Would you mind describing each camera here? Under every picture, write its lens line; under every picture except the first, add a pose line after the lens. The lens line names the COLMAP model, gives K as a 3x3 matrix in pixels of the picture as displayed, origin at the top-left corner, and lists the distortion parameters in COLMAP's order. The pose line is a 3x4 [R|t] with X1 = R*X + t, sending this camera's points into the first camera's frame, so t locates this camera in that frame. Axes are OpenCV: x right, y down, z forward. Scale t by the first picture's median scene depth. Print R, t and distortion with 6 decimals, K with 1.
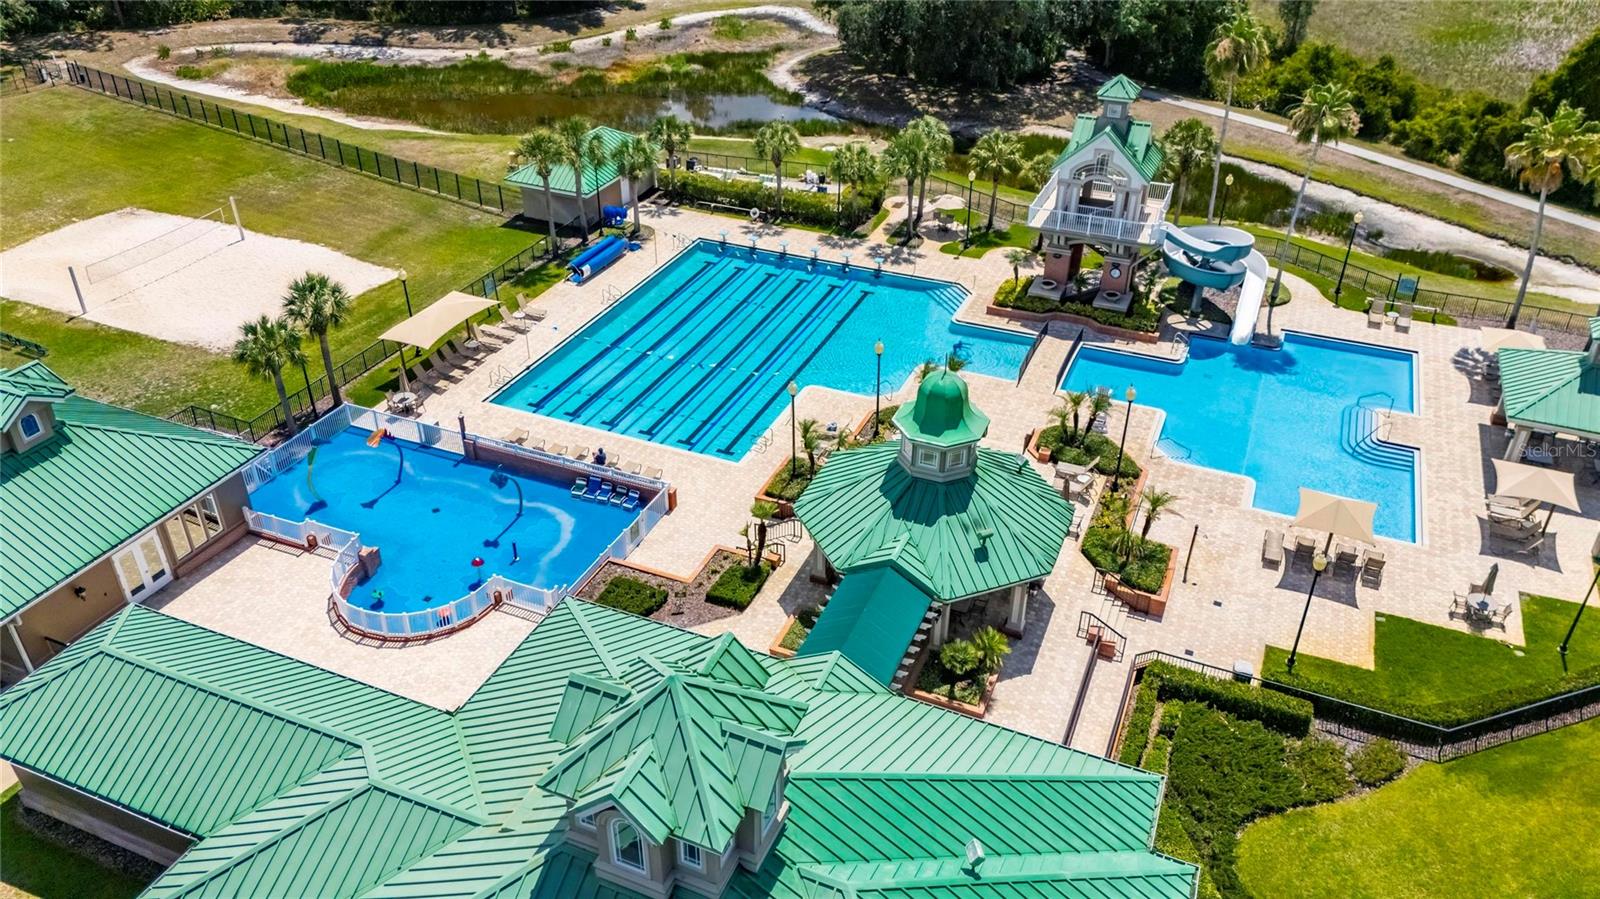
lens RADIAL K [[1183.1, 0, 800.0], [0, 1183.1, 449.5], [0, 0, 1]] dist [0.036351, -0.003816]
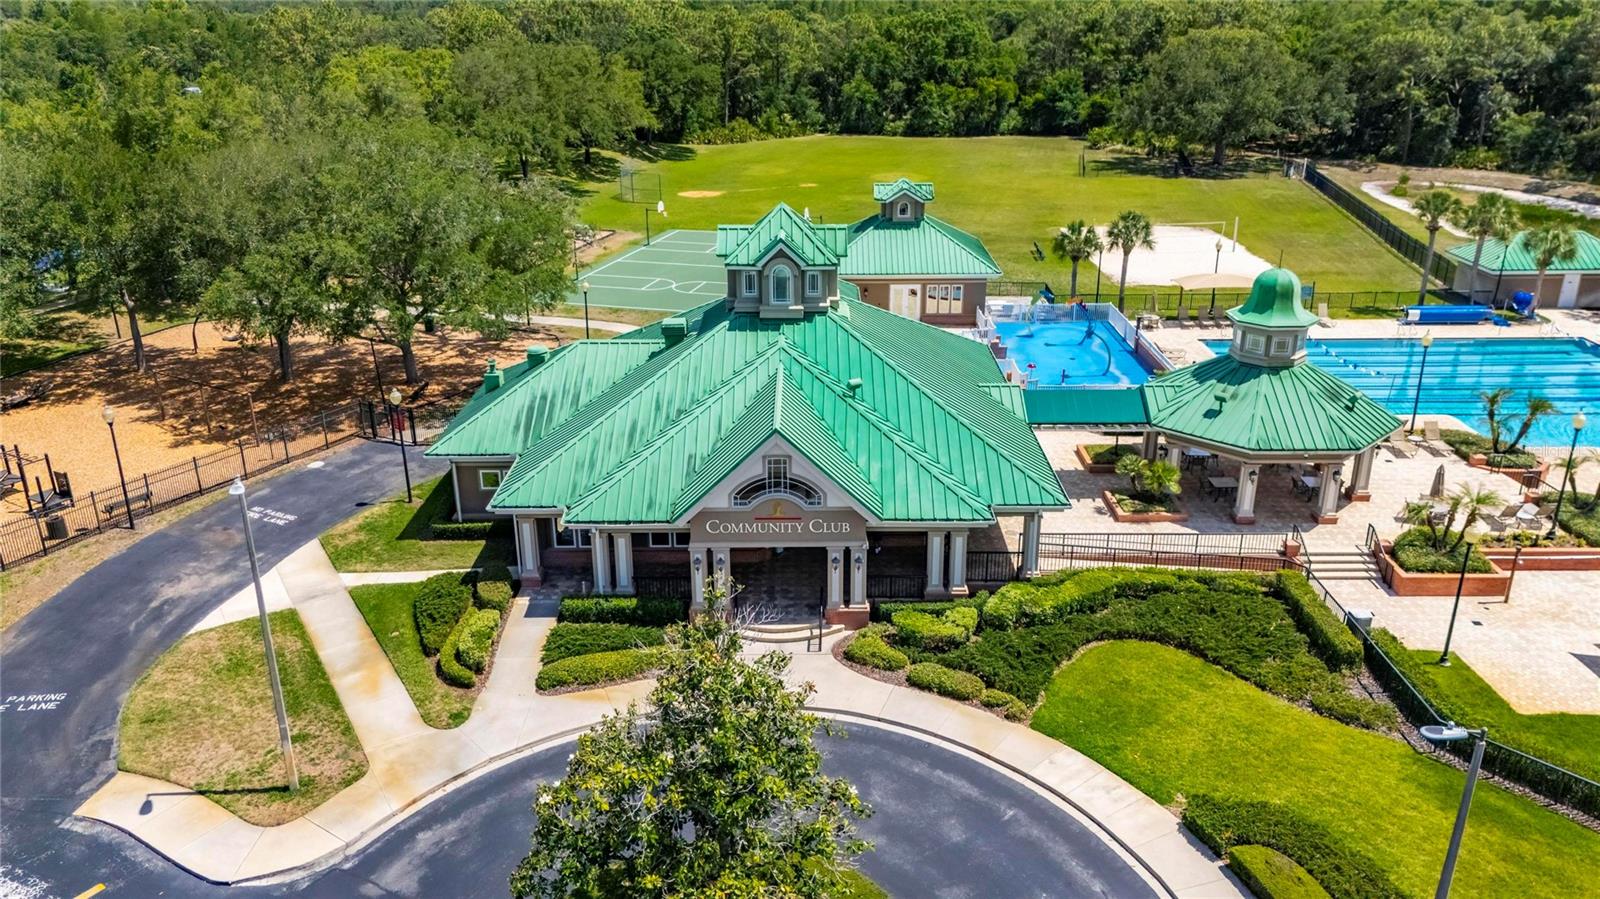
lens RADIAL K [[1183.1, 0, 800.0], [0, 1183.1, 449.5], [0, 0, 1]] dist [0.036351, -0.003816]
pose [[0.390392, 0.325853, -0.861054, 0.510848], [-0.489709, 0.865480, 0.105500, 0.099747], [0.779602, 0.380479, 0.497450, 0.072180]]
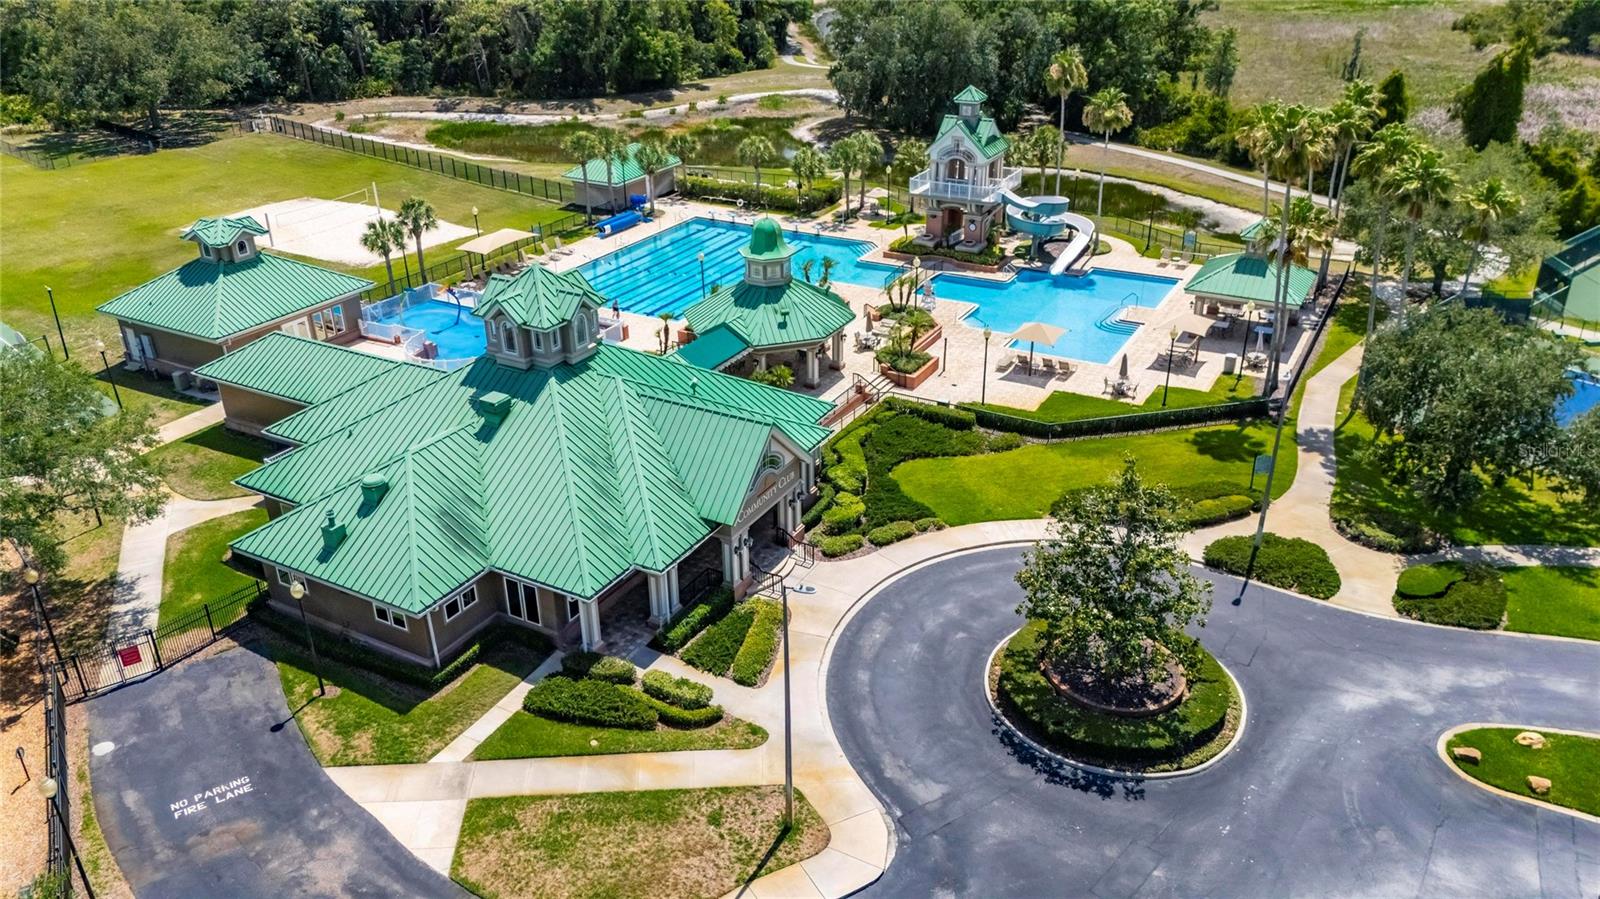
lens RADIAL K [[1182.8, 0, 800.0], [0, 1182.8, 449.5], [0, 0, 1]] dist [0.050383, -0.002122]
pose [[0.993843, 0.029007, -0.106937, 0.186251], [-0.040217, 0.993742, -0.104211, 0.224099], [0.103245, 0.107870, 0.988790, -0.314966]]
